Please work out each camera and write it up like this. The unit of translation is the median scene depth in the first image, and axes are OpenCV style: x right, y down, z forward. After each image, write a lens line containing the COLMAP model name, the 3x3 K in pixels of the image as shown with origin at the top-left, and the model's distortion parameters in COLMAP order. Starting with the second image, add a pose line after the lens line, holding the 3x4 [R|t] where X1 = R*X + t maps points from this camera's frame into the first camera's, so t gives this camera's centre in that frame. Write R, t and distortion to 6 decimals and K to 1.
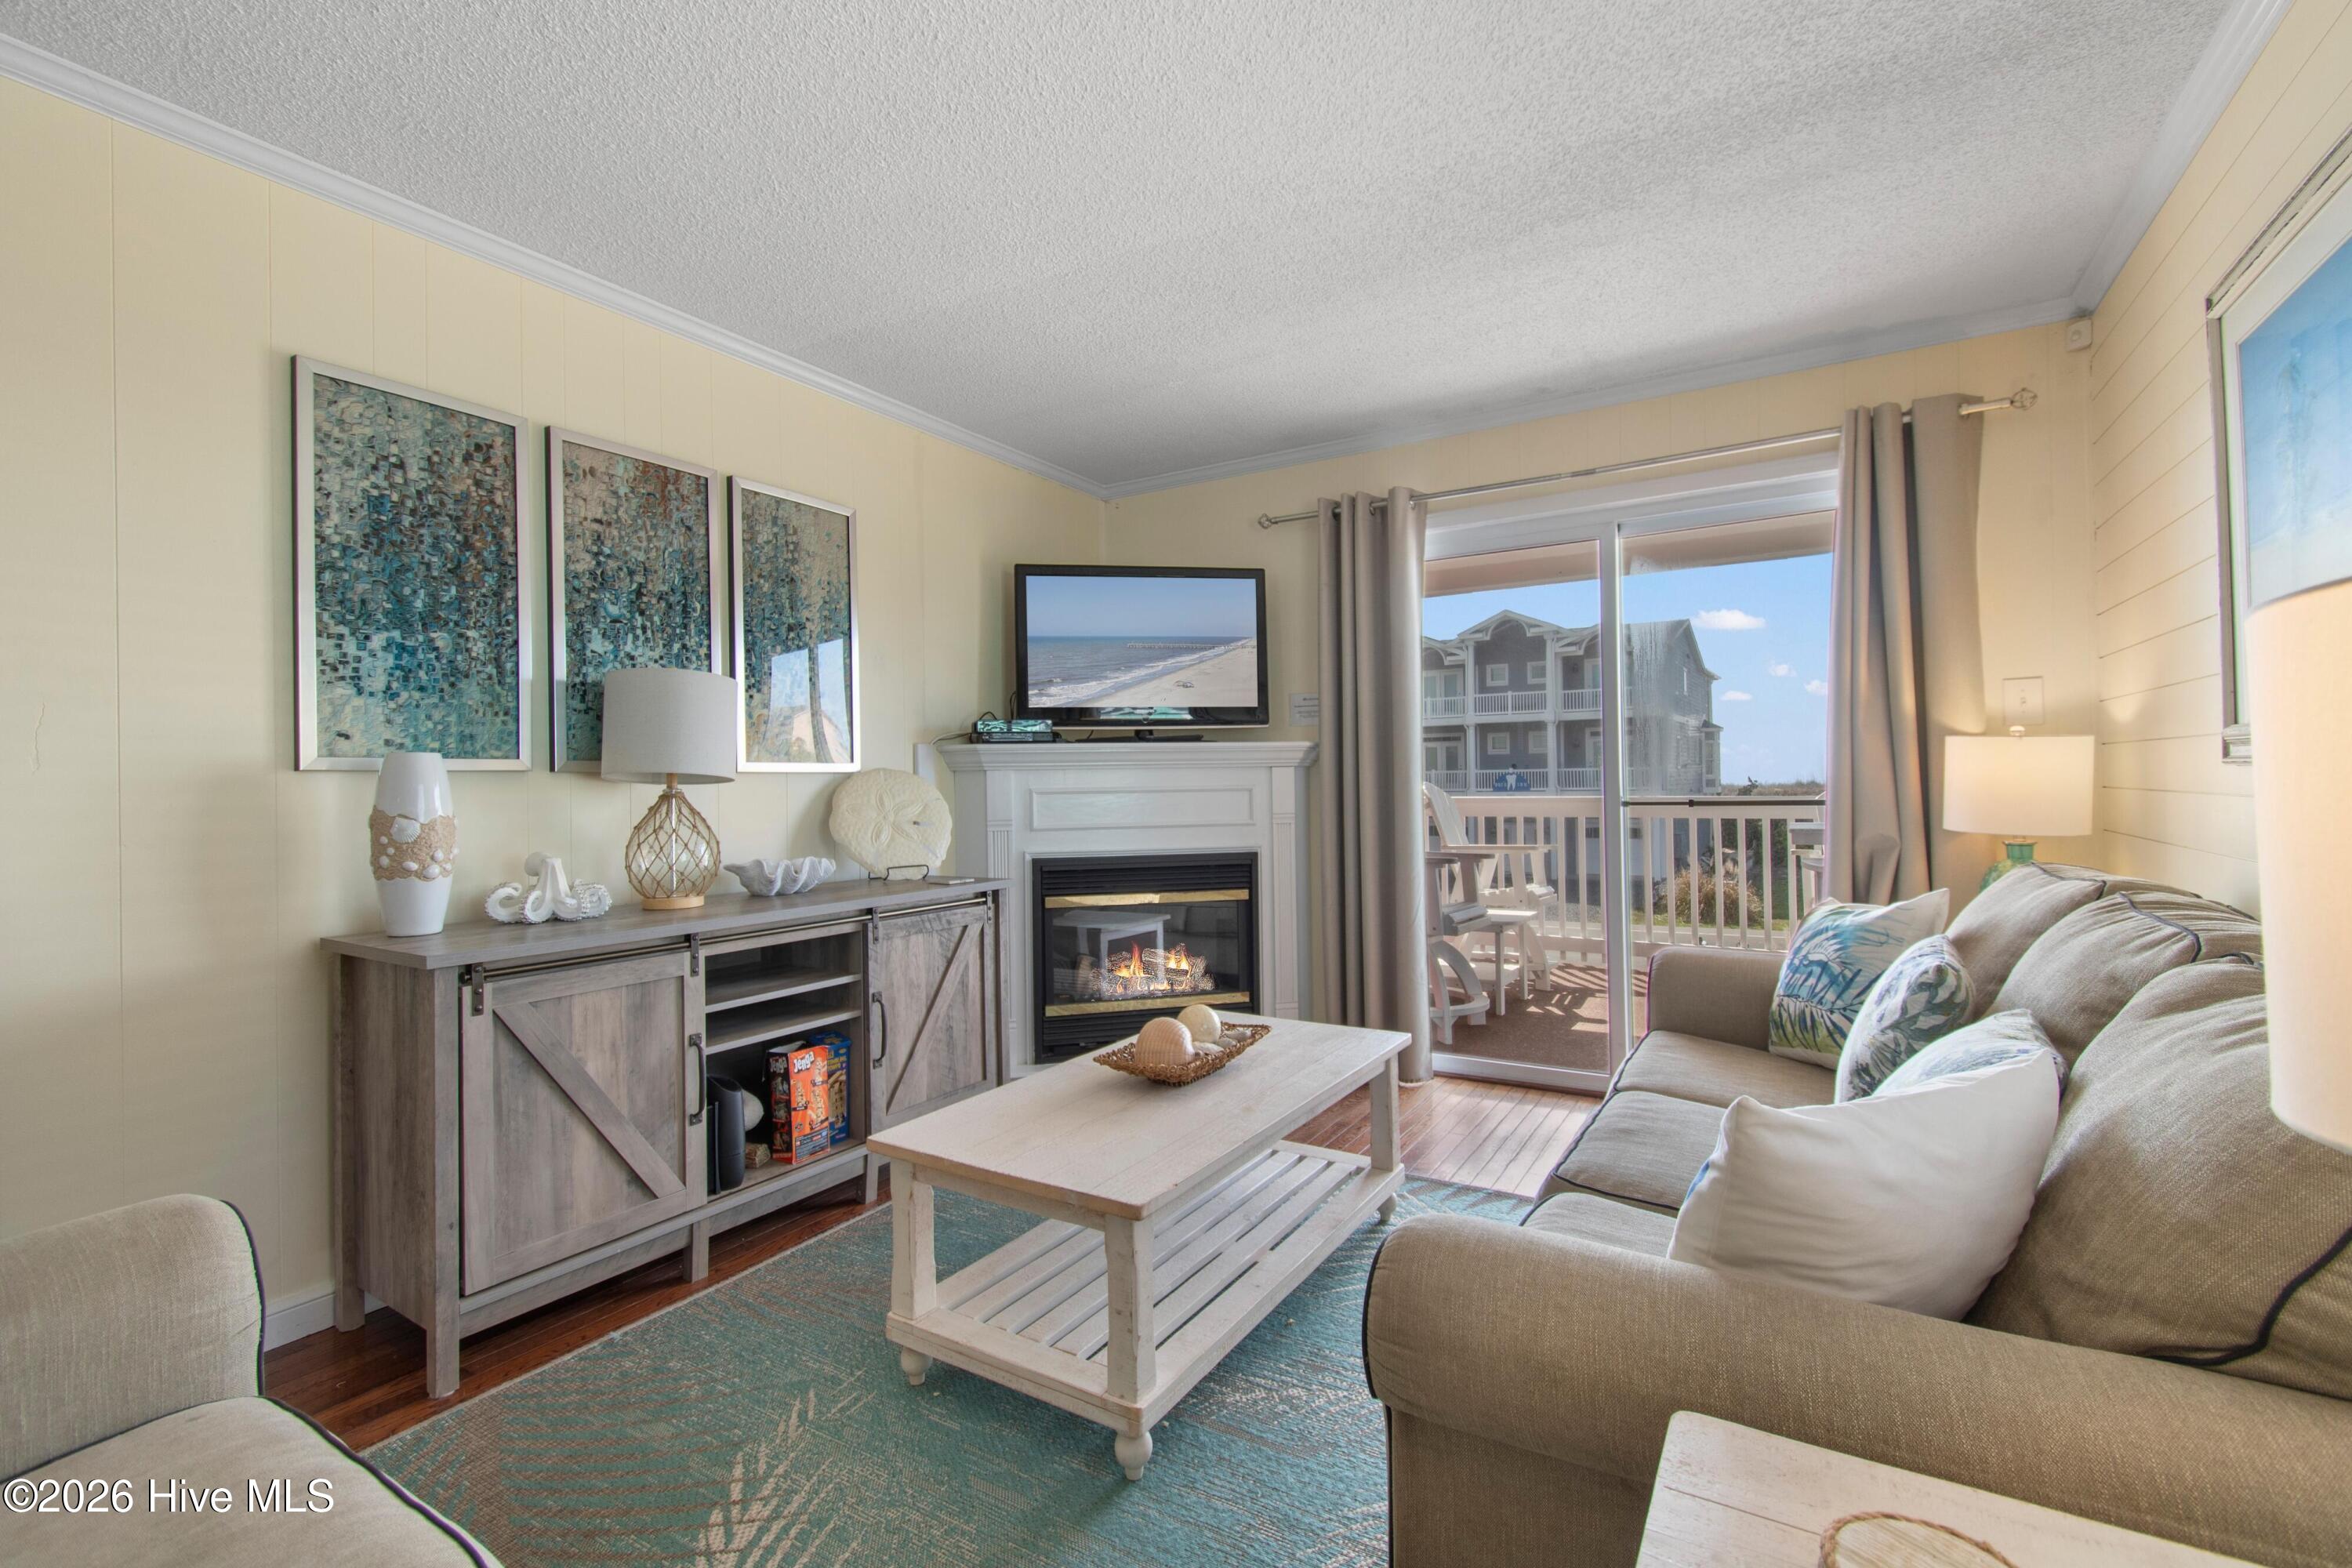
lens RADIAL K [[1022.3, 0, 1176.0], [0, 1022.3, 784.0], [0, 0, 1]] dist [-0.001131, -0.000421]
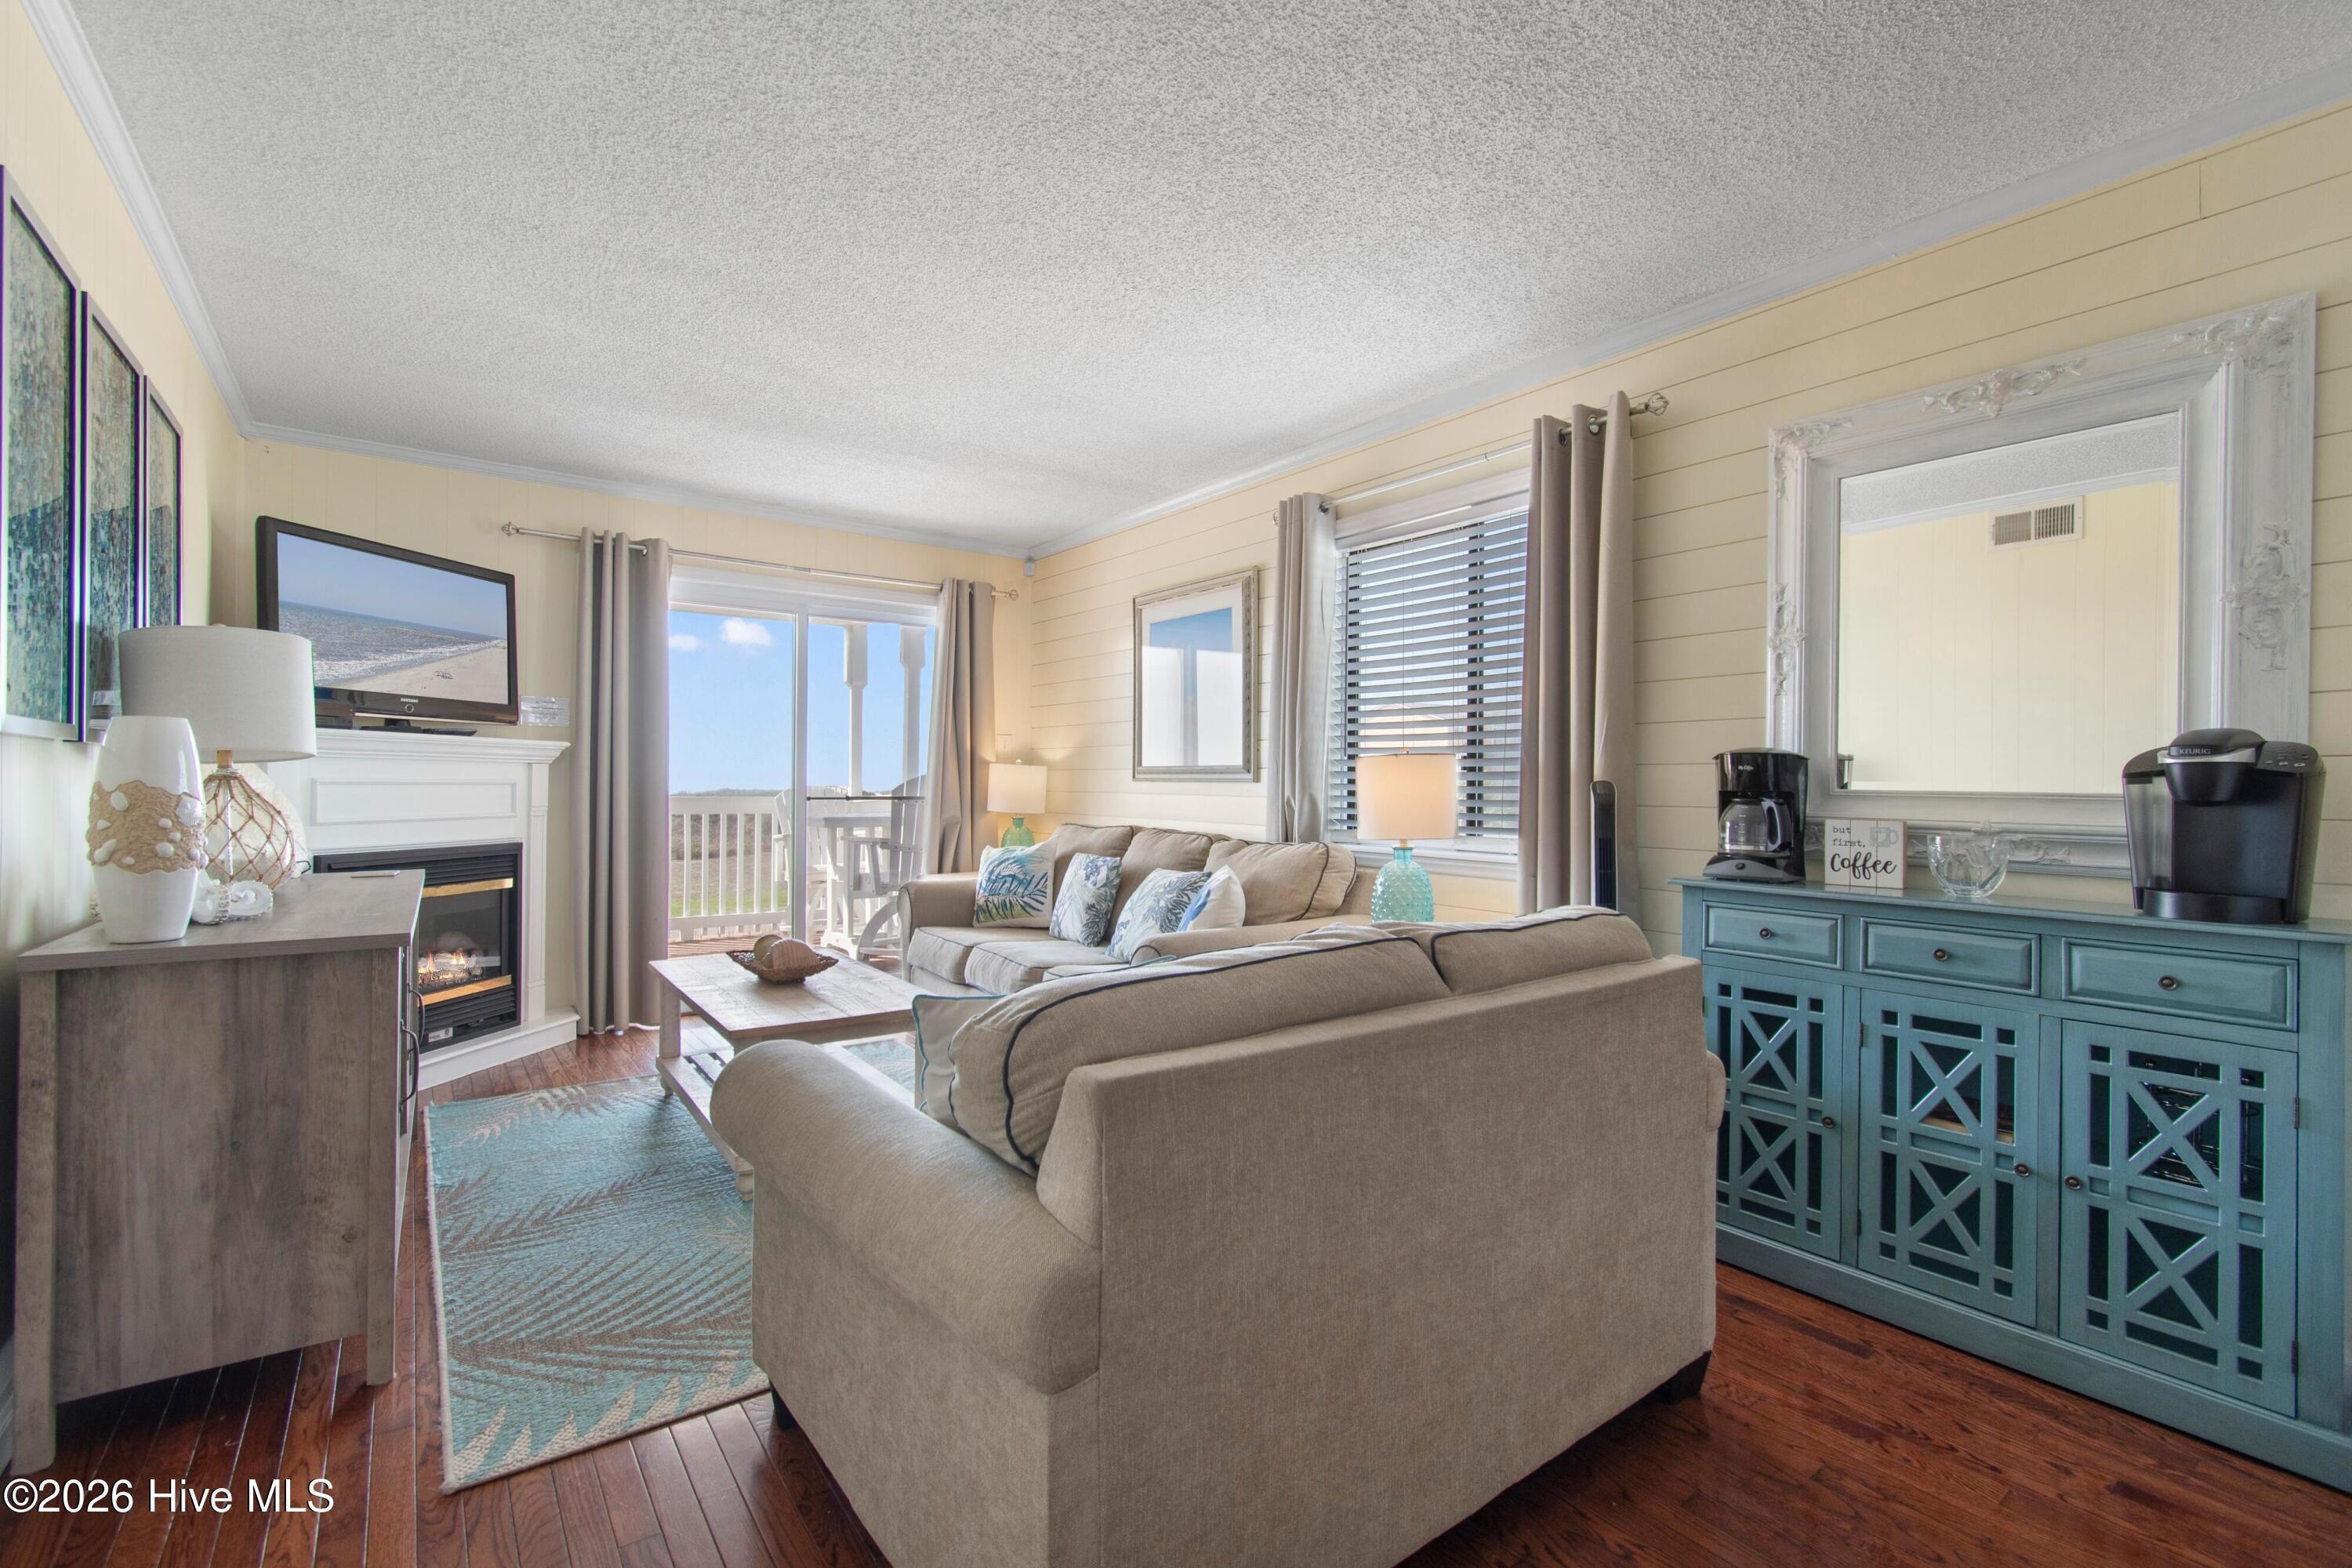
lens RADIAL K [[1038.5, 0, 1176.0], [0, 1038.5, 784.0], [0, 0, 1]] dist [0.001074, -0.001098]
pose [[0.370672, 0.021593, 0.928513, -0.871735], [-0.012564, 0.999755, -0.018234, 0.022264], [-0.928679, -0.004907, 0.370853, -0.040225]]
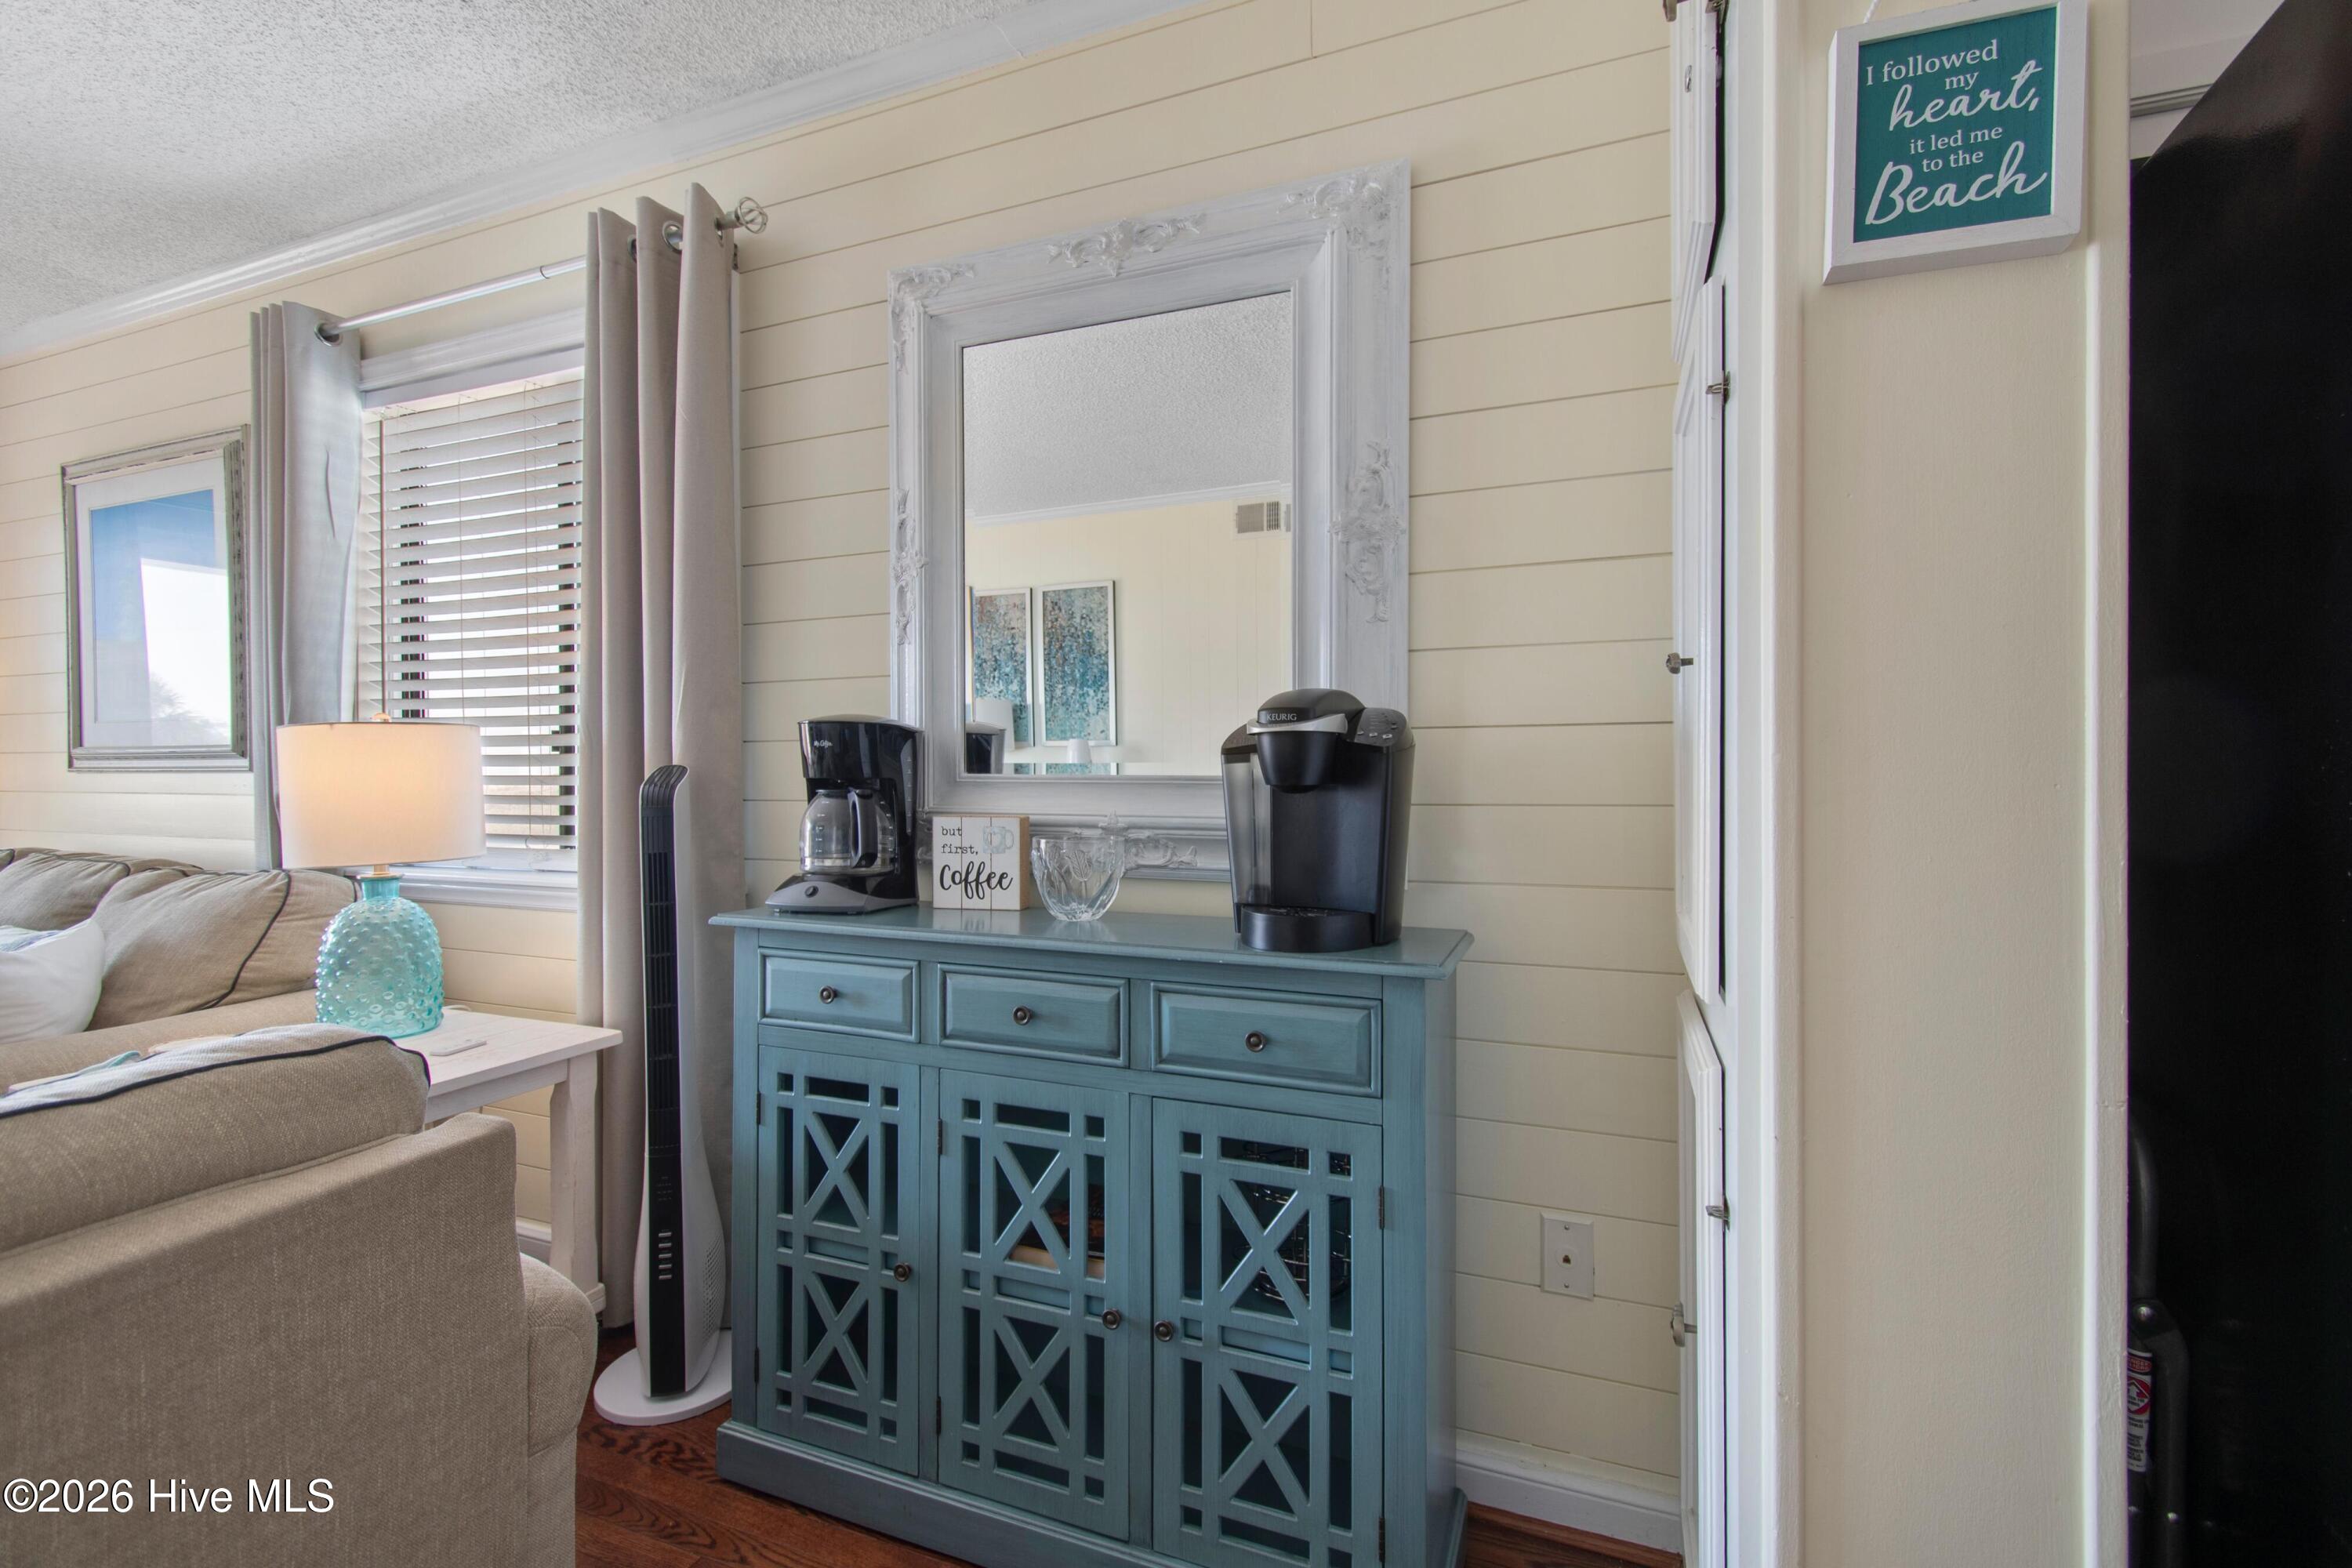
lens RADIAL K [[1037.2, 0, 1178.6], [0, 1037.2, 780.8], [0, 0, 1]] dist [0.001122, 0.000282]
pose [[-0.170097, 0.011930, 0.985355, -0.518910], [0.008138, 0.999910, -0.010701, 0.016094], [-0.985394, 0.006199, -0.170179, -0.246145]]
